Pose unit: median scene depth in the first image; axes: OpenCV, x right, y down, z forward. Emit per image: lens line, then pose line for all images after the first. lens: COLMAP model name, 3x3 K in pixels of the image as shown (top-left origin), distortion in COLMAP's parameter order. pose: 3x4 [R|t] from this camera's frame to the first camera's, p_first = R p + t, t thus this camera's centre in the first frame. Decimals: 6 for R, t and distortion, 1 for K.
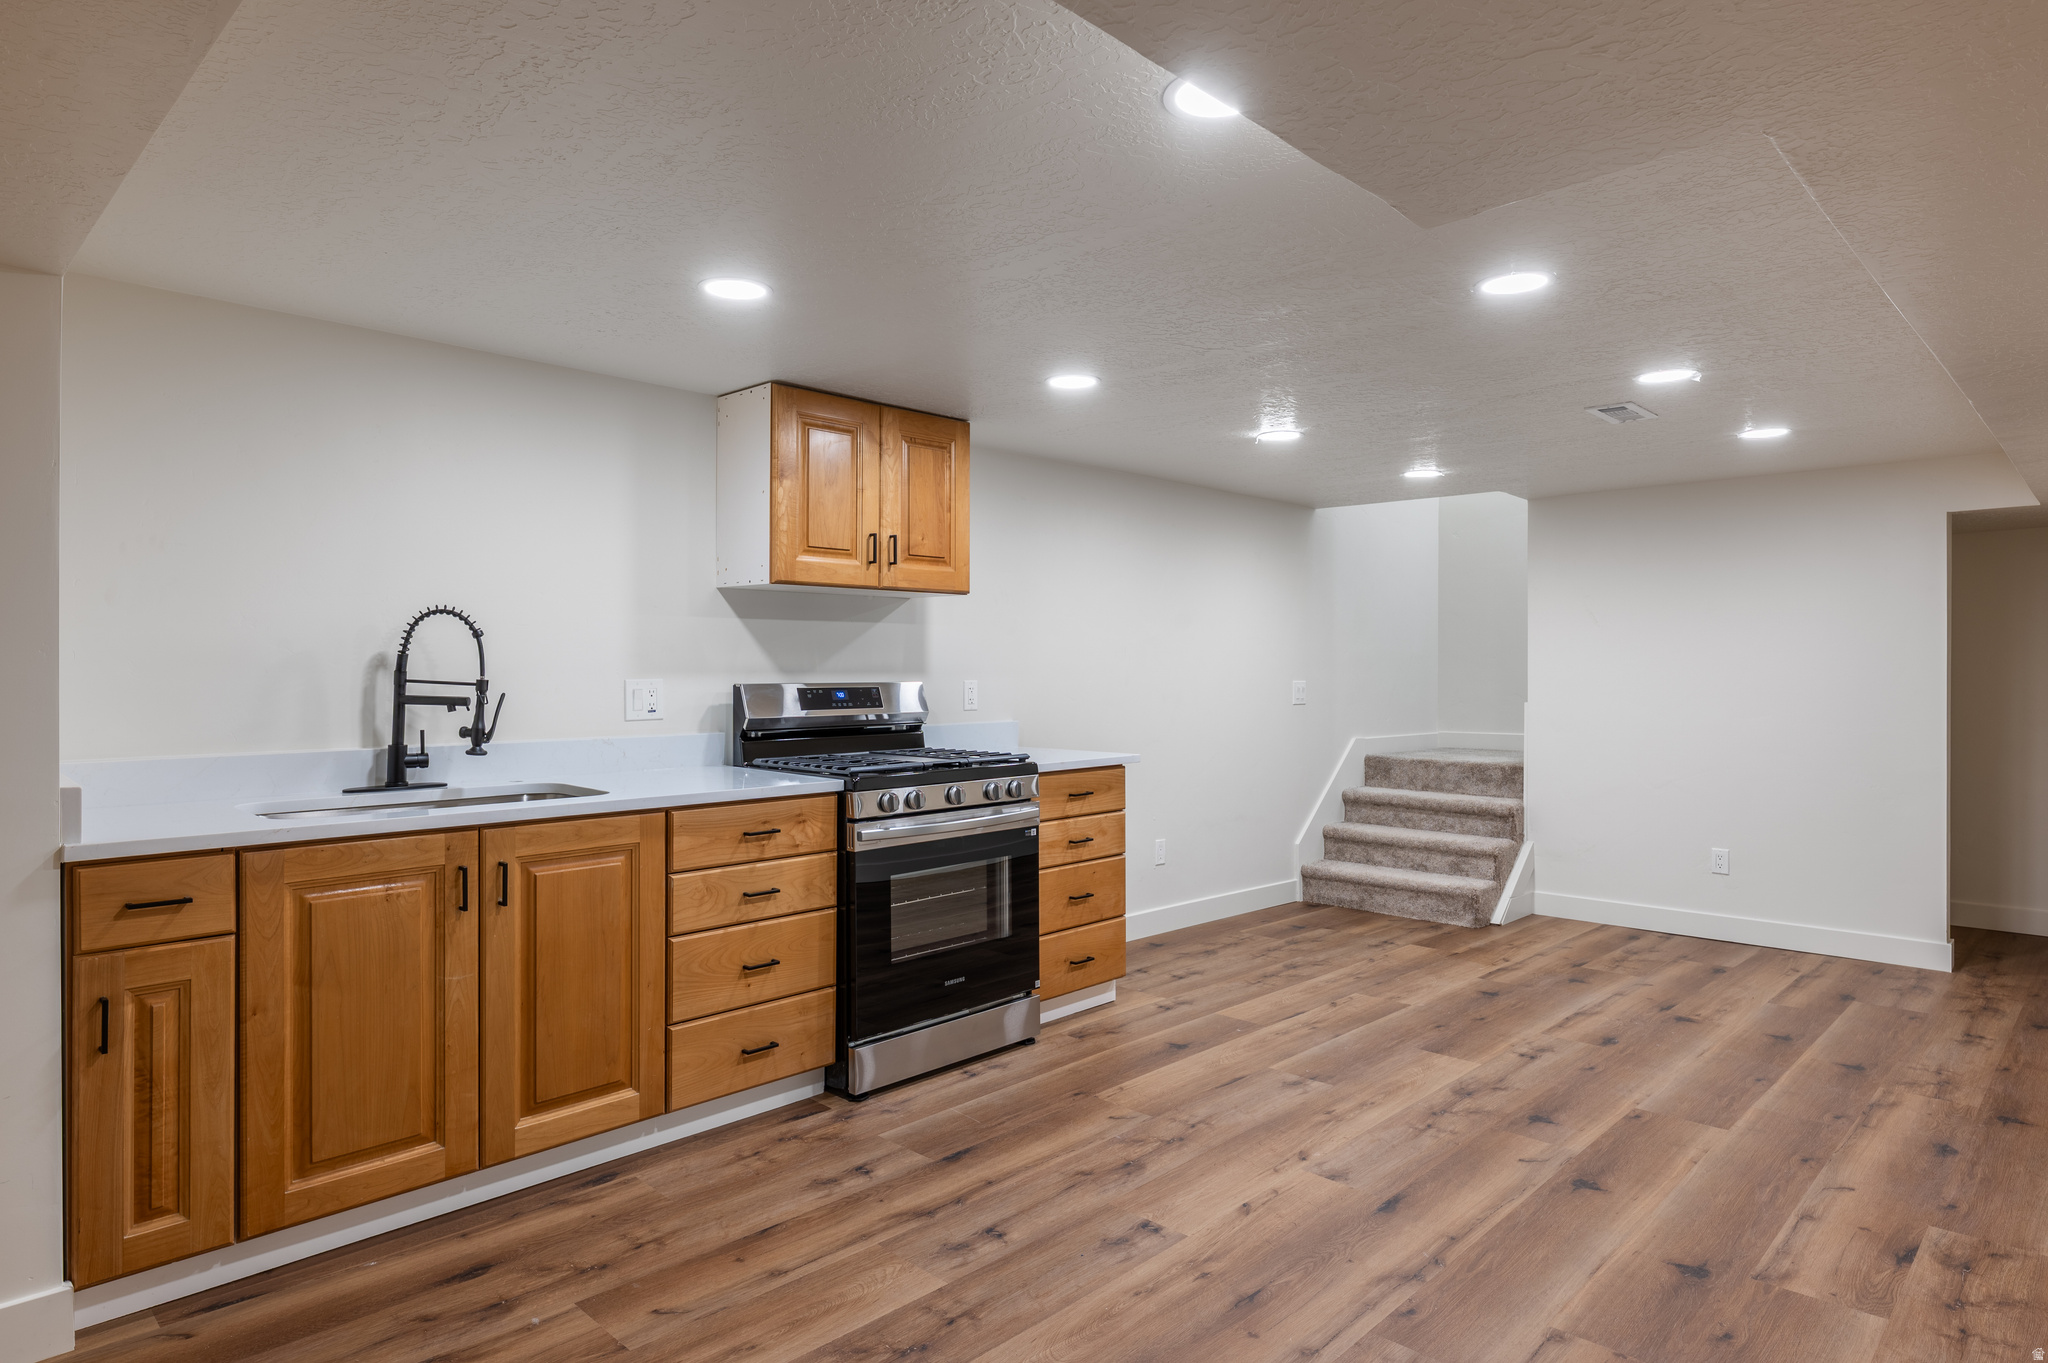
lens RADIAL K [[1161.5, 0, 1026.4], [0, 1161.5, 676.7], [0, 0, 1]] dist [0.003152, 0.000127]
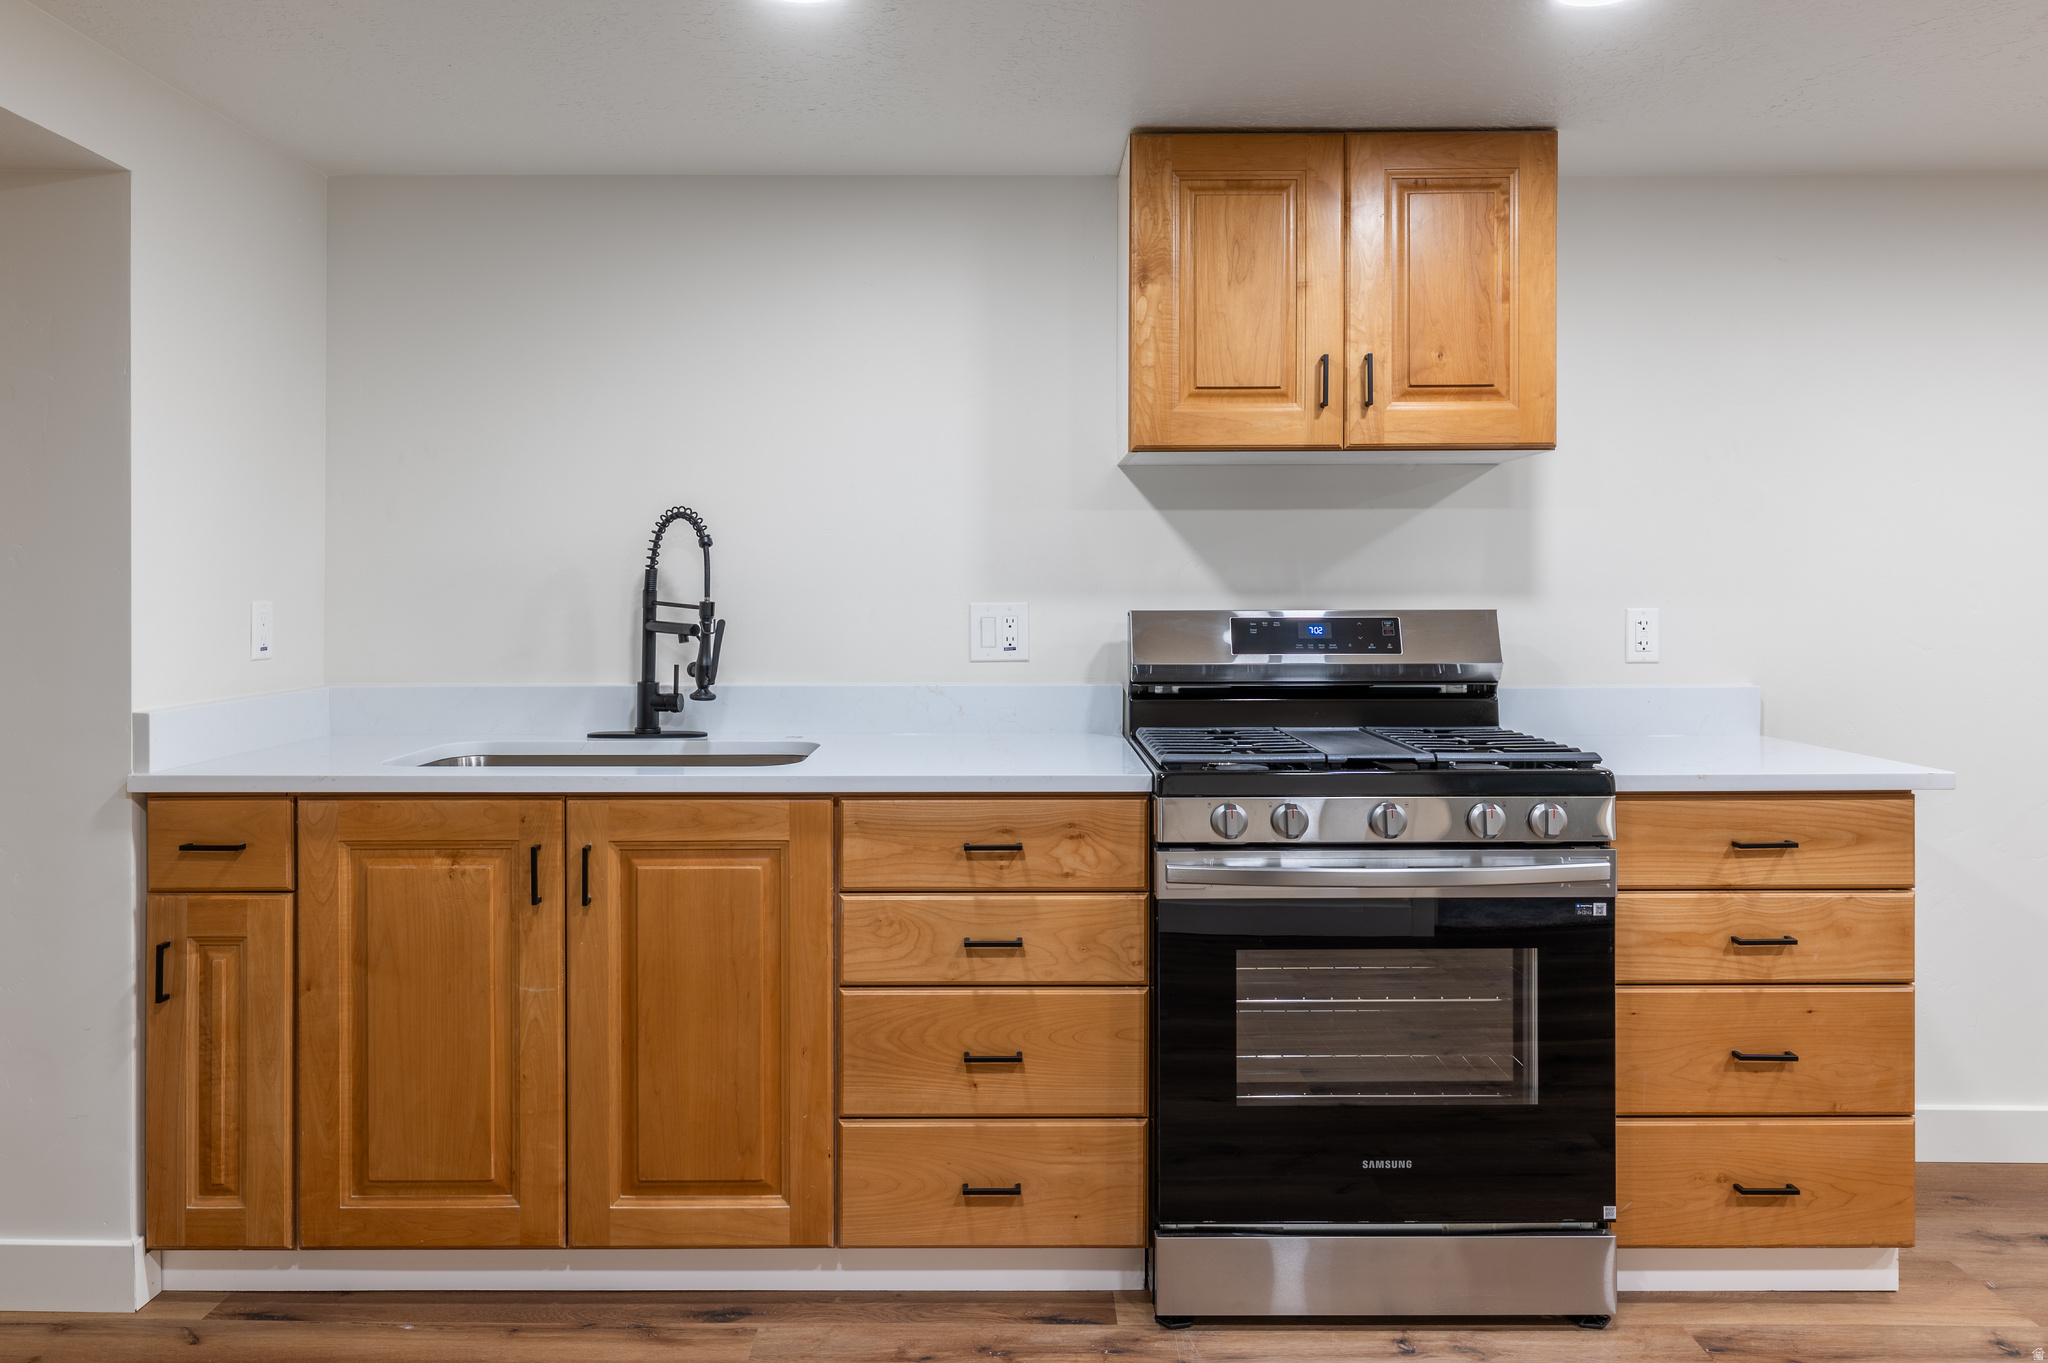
lens RADIAL K [[1457.3, 0, 1024.1], [0, 1457.3, 593.9], [0, 0, 1]] dist [0.000148, 0.000978]
pose [[0.695943, 0.000826, -0.718096, 0.350490], [-0.004074, 0.999988, -0.002798, -0.000678], [0.718085, 0.004873, 0.695938, 0.462872]]
